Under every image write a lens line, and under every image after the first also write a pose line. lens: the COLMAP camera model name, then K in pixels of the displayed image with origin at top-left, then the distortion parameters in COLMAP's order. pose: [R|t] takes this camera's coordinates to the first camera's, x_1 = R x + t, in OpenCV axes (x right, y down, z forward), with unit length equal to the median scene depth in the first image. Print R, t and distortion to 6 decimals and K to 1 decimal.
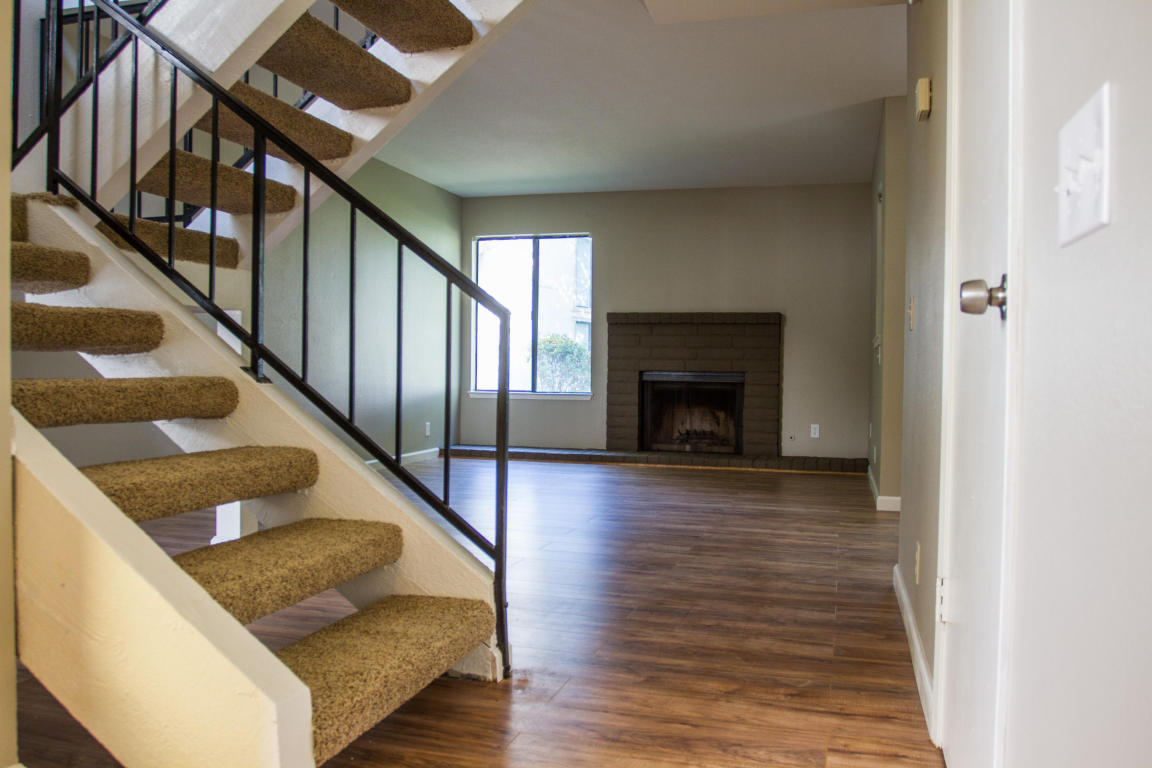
lens RADIAL K [[953.6, 0, 576.0], [0, 953.6, 384.0], [0, 0, 1]] dist [-0.060554, 0.005778]
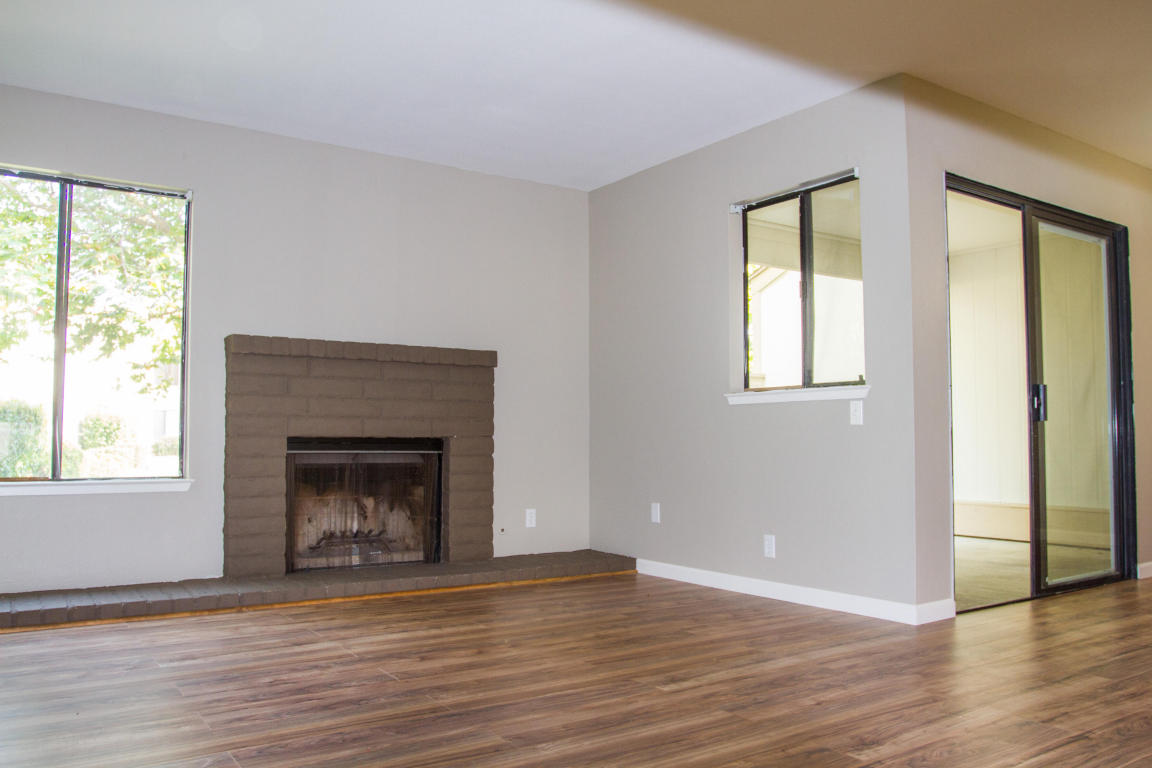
lens RADIAL K [[953.6, 0, 576.0], [0, 953.6, 384.0], [0, 0, 1]] dist [-0.060554, 0.005778]
pose [[0.615005, 0.031529, 0.787893, -0.285033], [0.015964, 0.998498, -0.052417, -0.012979], [-0.788362, 0.044815, 0.613578, 0.501448]]
